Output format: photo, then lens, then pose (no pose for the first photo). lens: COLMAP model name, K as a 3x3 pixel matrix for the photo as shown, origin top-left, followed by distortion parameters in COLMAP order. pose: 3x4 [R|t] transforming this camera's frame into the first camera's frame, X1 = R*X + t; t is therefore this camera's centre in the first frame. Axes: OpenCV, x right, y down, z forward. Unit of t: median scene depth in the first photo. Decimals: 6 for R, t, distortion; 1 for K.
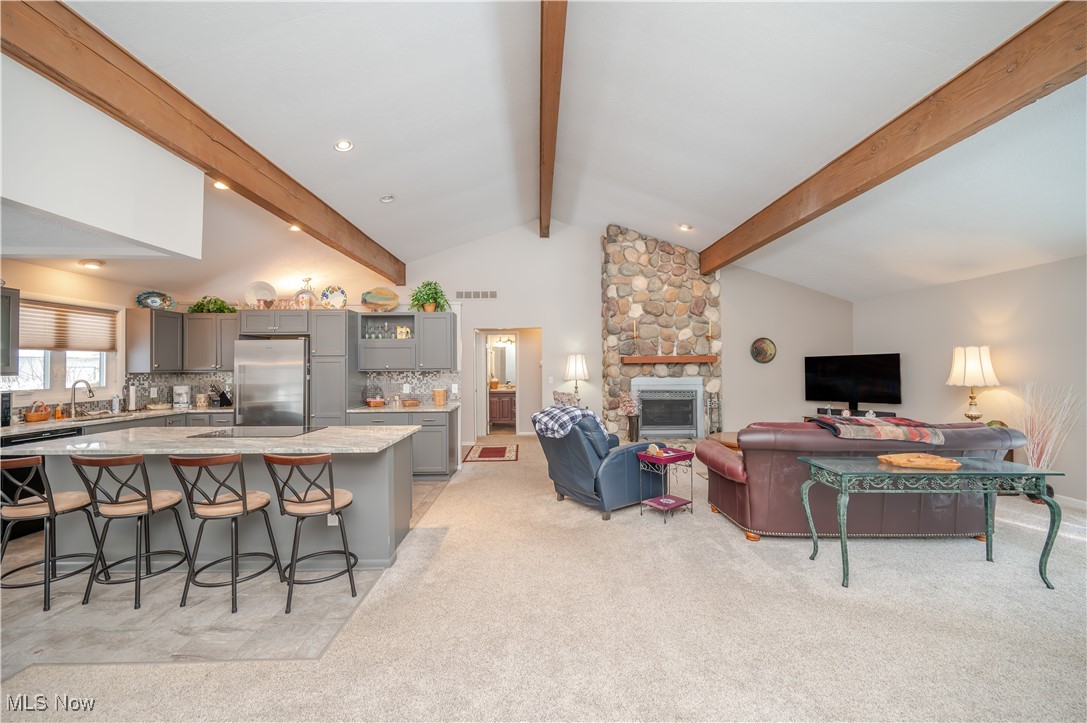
lens RADIAL K [[433.2, 0, 541.8], [0, 433.2, 362.4], [0, 0, 1]] dist [-0.001124, 0.000787]
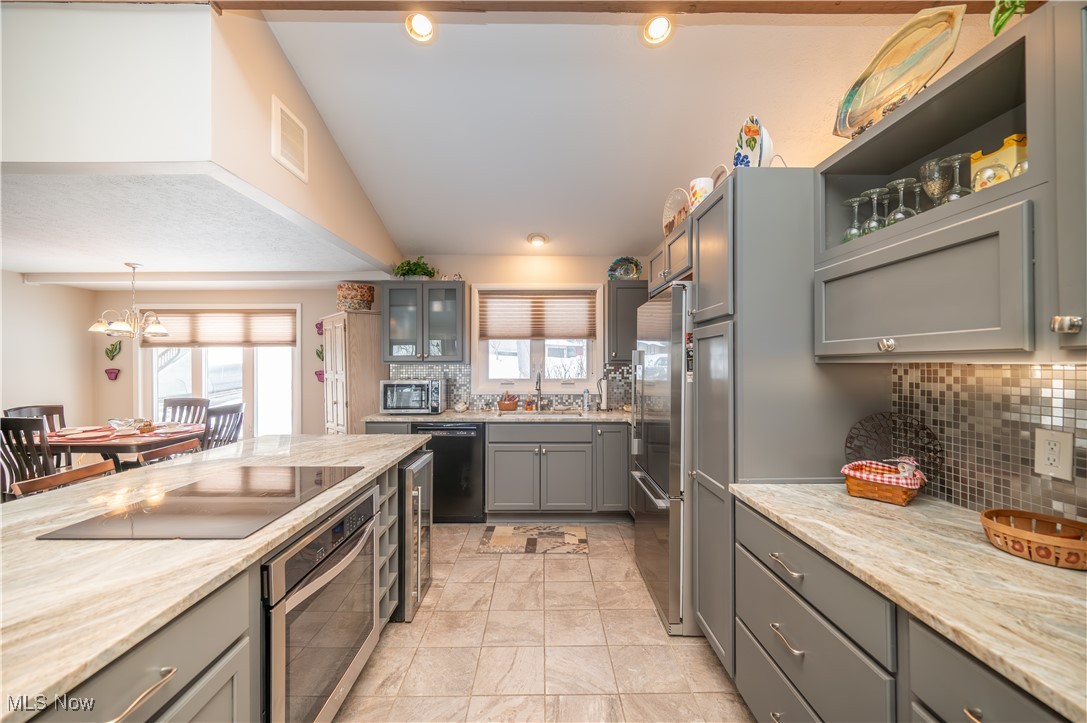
lens RADIAL K [[433.2, 0, 547.7], [0, 433.2, 360.2], [0, 0, 1]] dist [-0.001124, 0.000787]
pose [[-0.004801, -0.002827, -0.999984, -0.102187], [0.011218, 0.999933, -0.002881, 0.014761], [0.999926, -0.011232, -0.004769, 0.688156]]
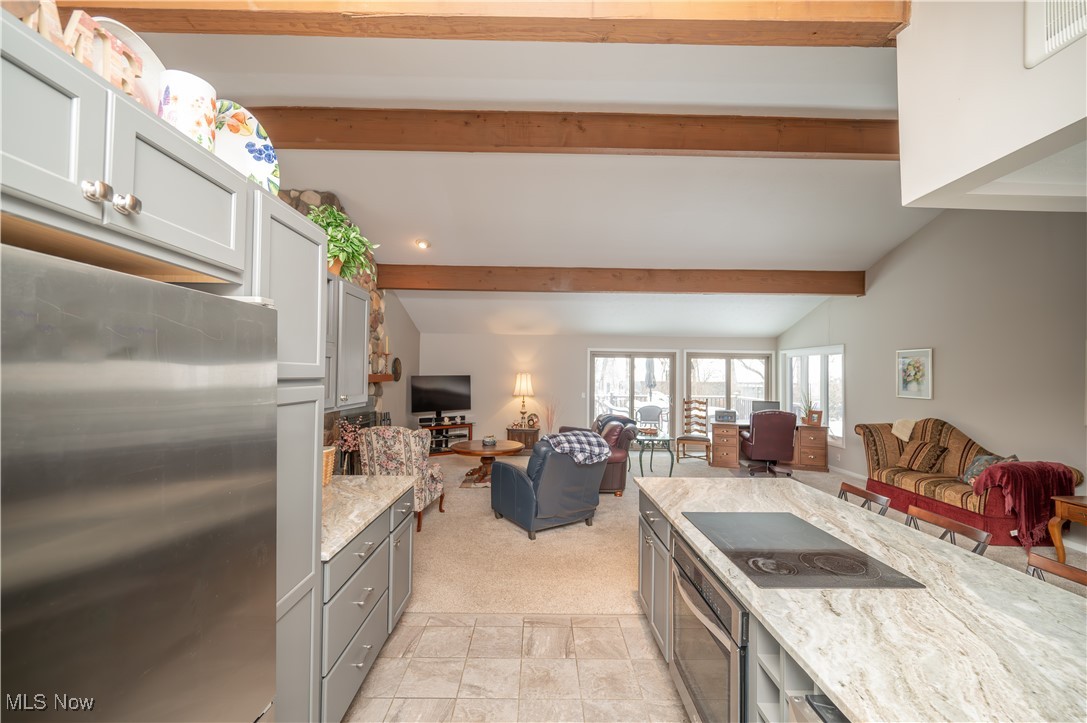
lens RADIAL K [[433.2, 0, 548.8], [0, 433.2, 369.8], [0, 0, 1]] dist [-0.001124, 0.000787]
pose [[-0.006651, 0.019413, 0.999789, -0.605530], [-0.020676, 0.999595, -0.019546, -0.015348], [-0.999764, -0.020801, -0.006247, 0.669718]]
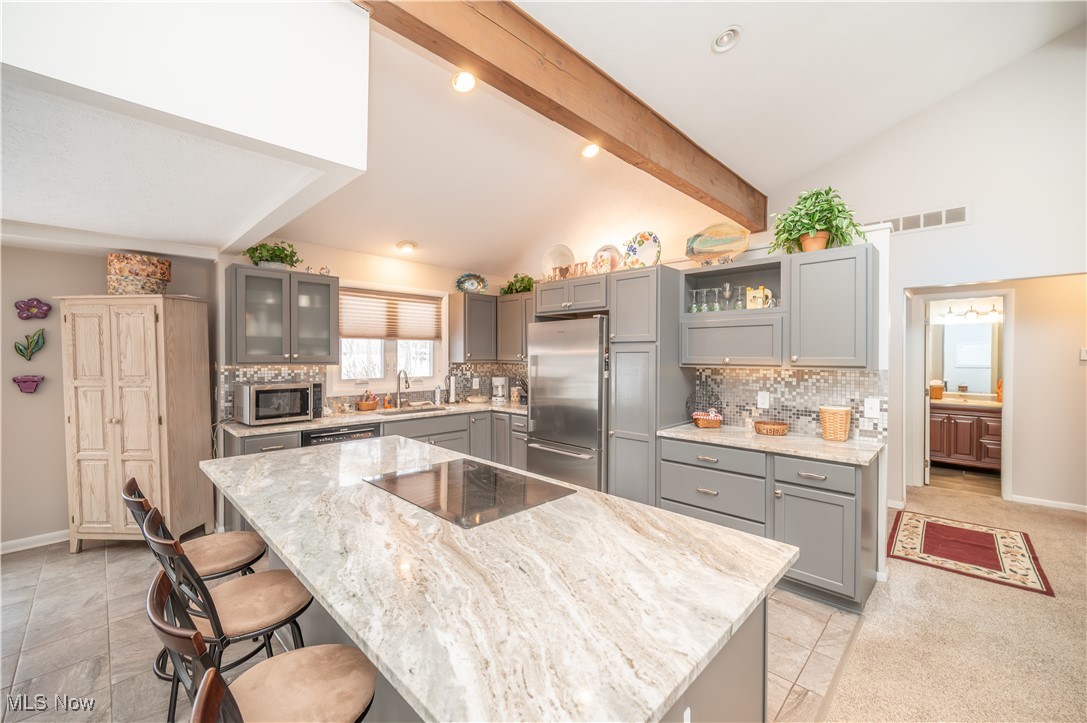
lens RADIAL K [[433.2, 0, 543.1], [0, 433.2, 359.1], [0, 0, 1]] dist [-0.001124, 0.000787]
pose [[0.704822, 0.015974, -0.709204, -0.106055], [-0.001564, 0.999779, 0.020965, -0.002439], [0.709382, -0.013667, 0.704691, 0.365017]]
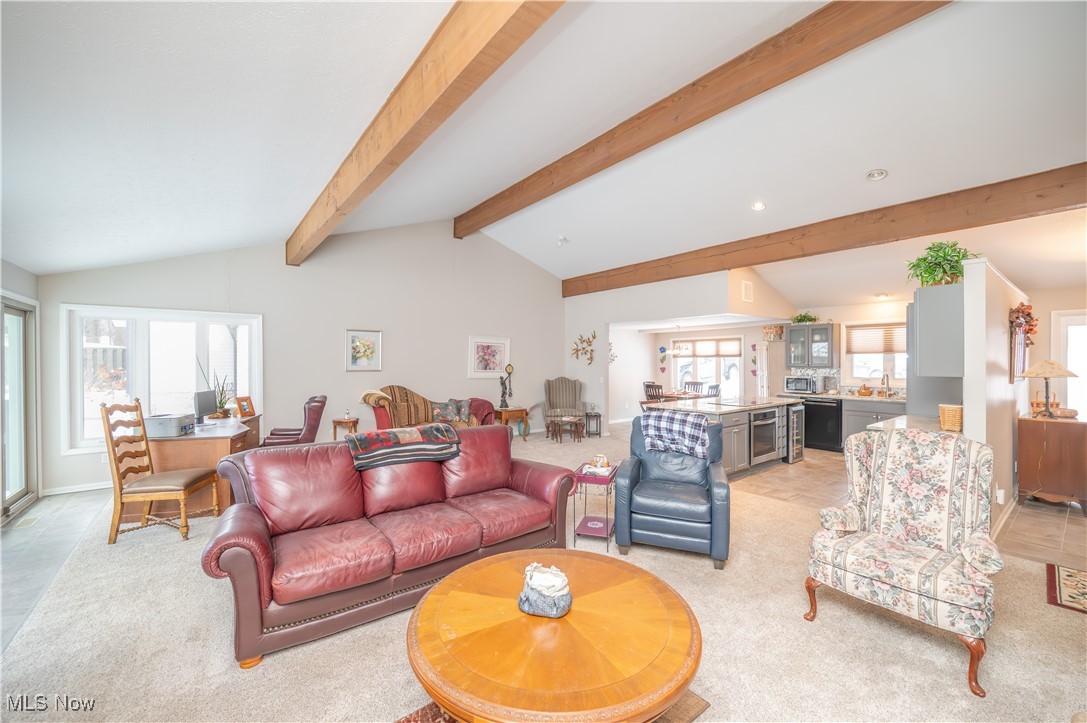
lens RADIAL K [[433.2, 0, 538.8], [0, 433.2, 362.3], [0, 0, 1]] dist [-0.001124, 0.000787]
pose [[-0.801725, 0.010166, -0.597607, 0.555658], [0.011626, 0.999931, 0.001413, -0.008508], [0.597581, -0.005815, -0.801788, 1.003715]]
